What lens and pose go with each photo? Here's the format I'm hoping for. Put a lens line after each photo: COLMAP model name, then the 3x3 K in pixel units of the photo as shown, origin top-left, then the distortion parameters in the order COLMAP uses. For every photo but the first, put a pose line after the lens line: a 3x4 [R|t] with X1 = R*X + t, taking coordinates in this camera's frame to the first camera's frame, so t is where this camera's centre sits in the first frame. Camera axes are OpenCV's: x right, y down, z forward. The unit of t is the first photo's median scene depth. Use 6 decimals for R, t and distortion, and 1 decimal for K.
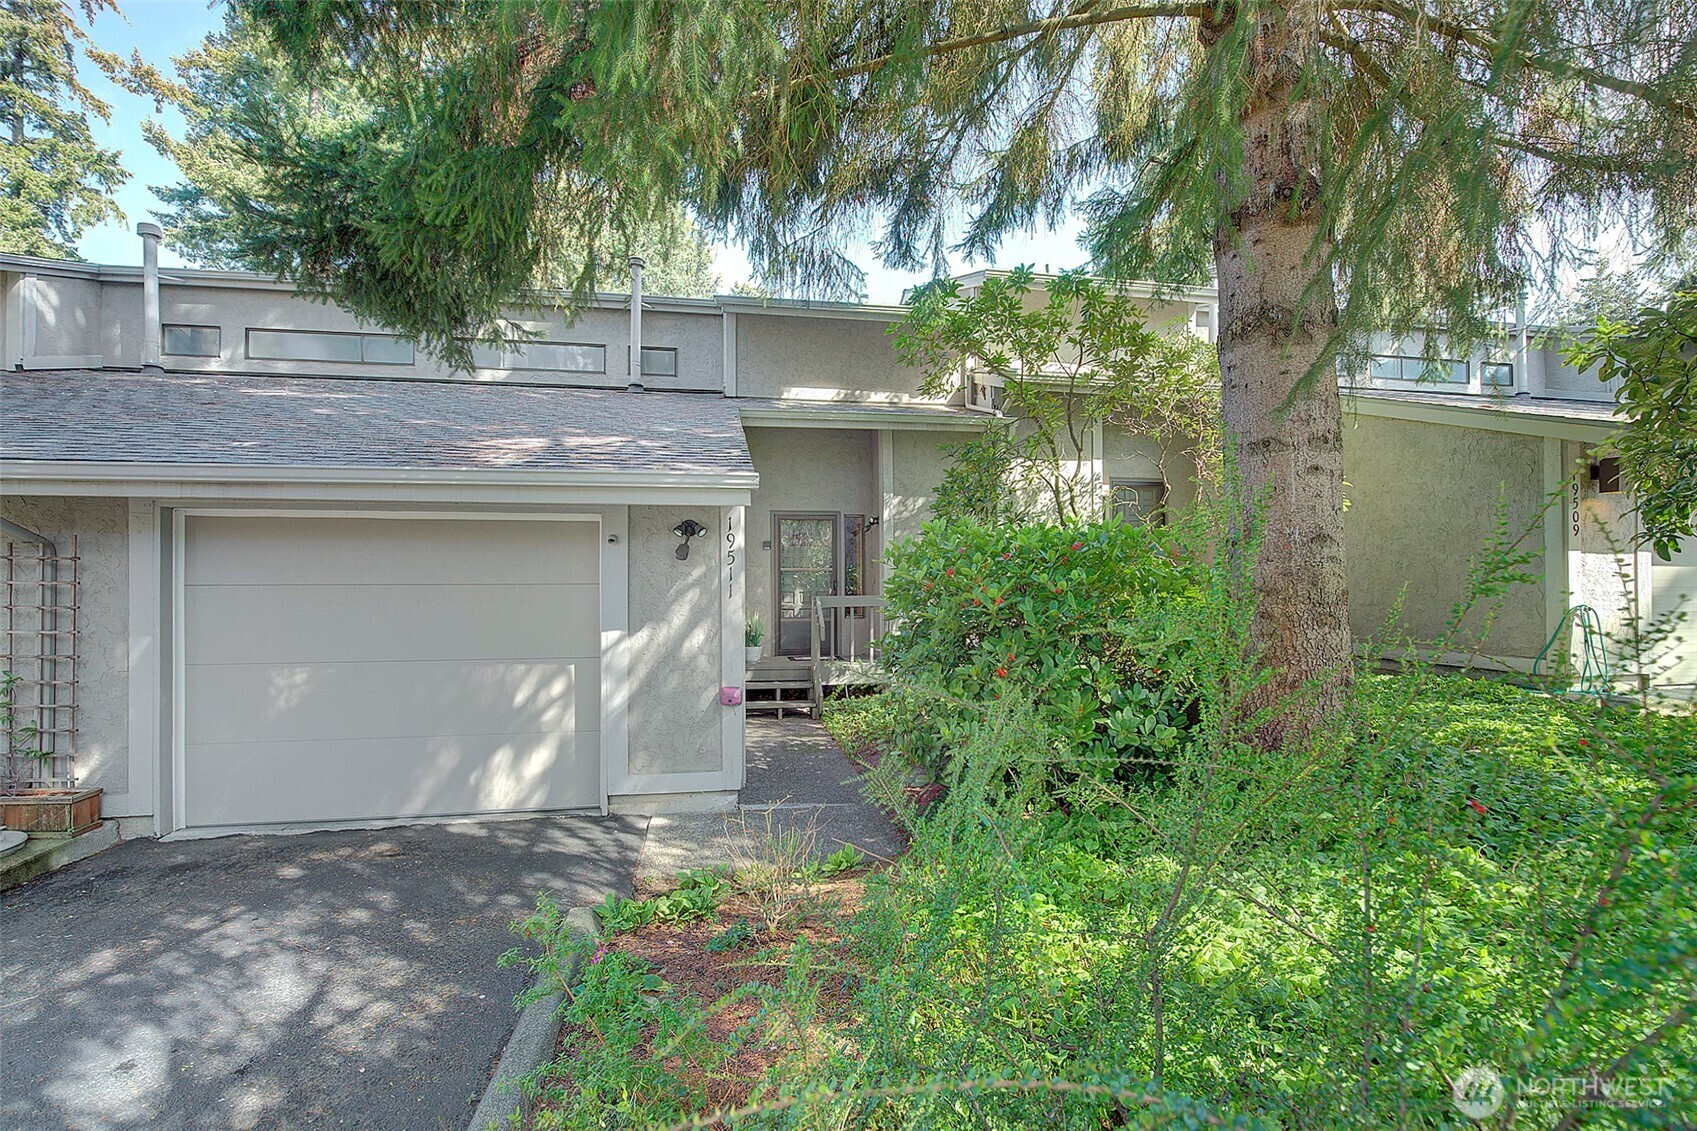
lens RADIAL K [[729.5, 0, 848.5], [0, 729.5, 565.5], [0, 0, 1]] dist [-0.004907, 0.000157]
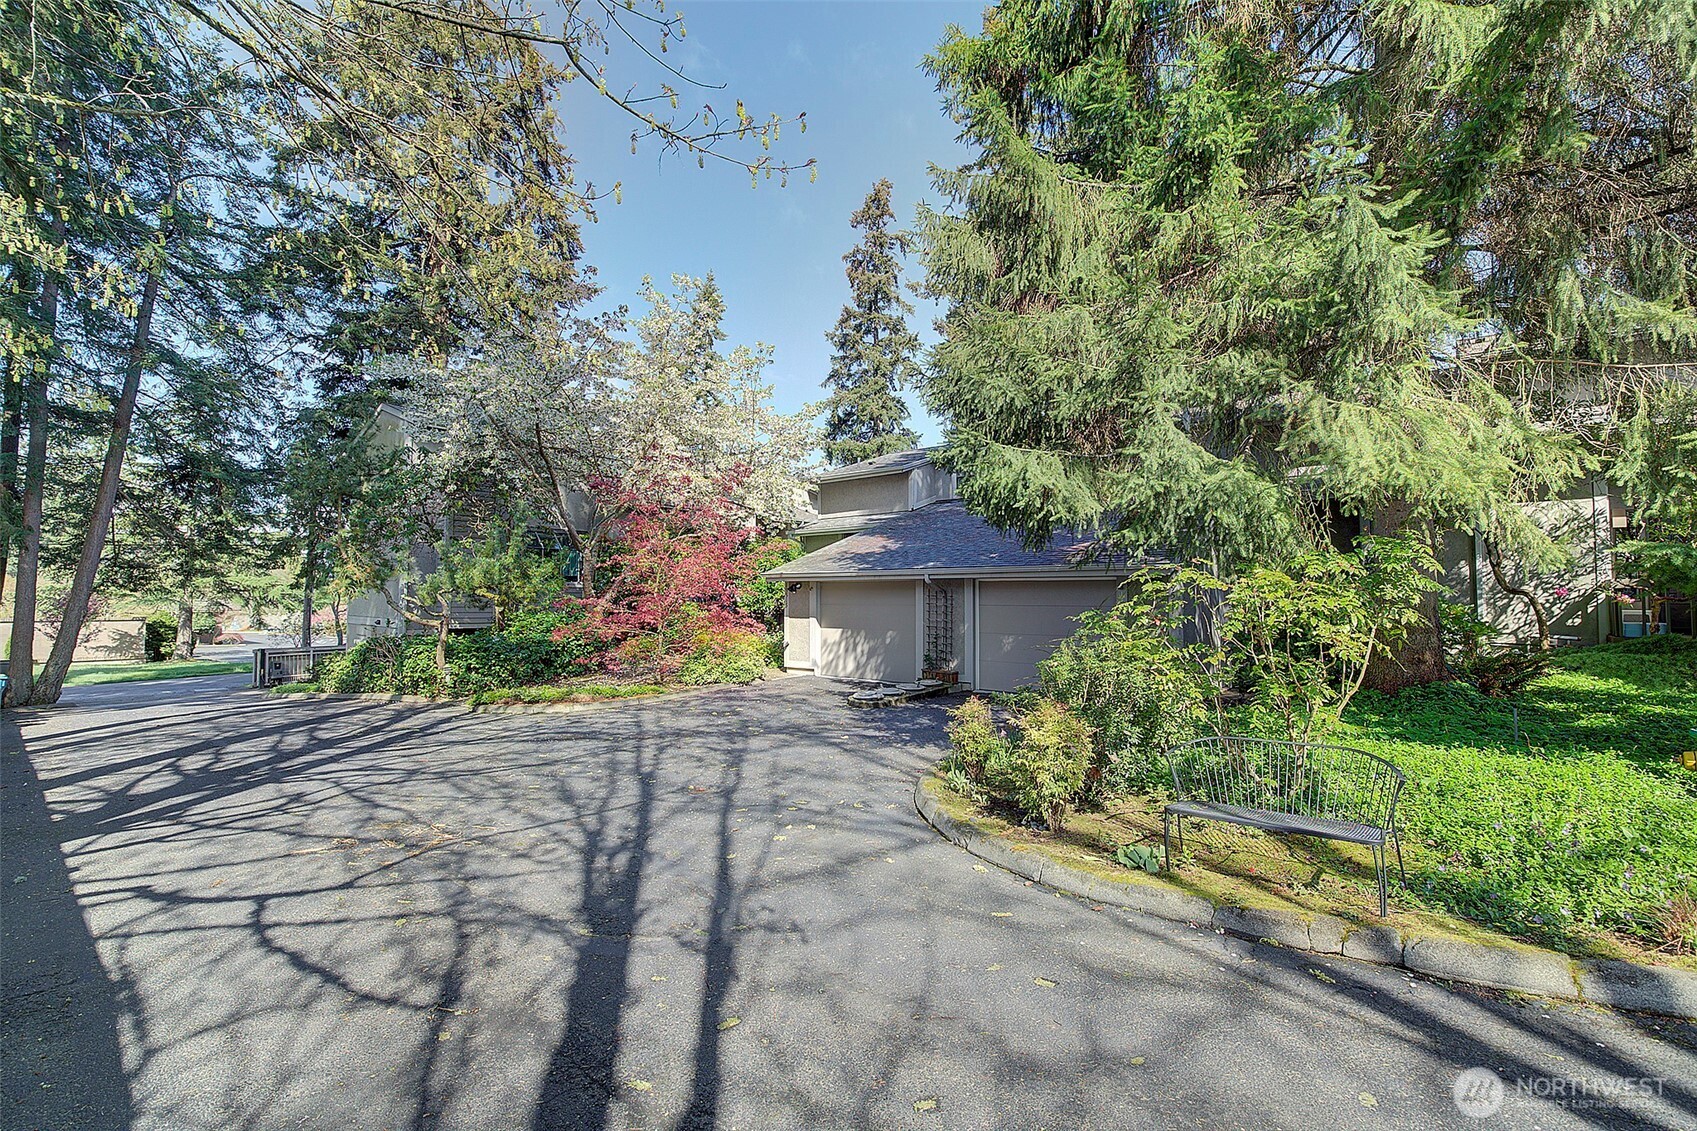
lens RADIAL K [[729.5, 0, 848.5], [0, 729.5, 565.5], [0, 0, 1]] dist [-0.004907, 0.000157]
pose [[0.644412, -0.024136, -0.764297, 0.129221], [0.004774, 0.999609, -0.027542, -0.007229], [0.764663, 0.014099, 0.644276, -0.167180]]
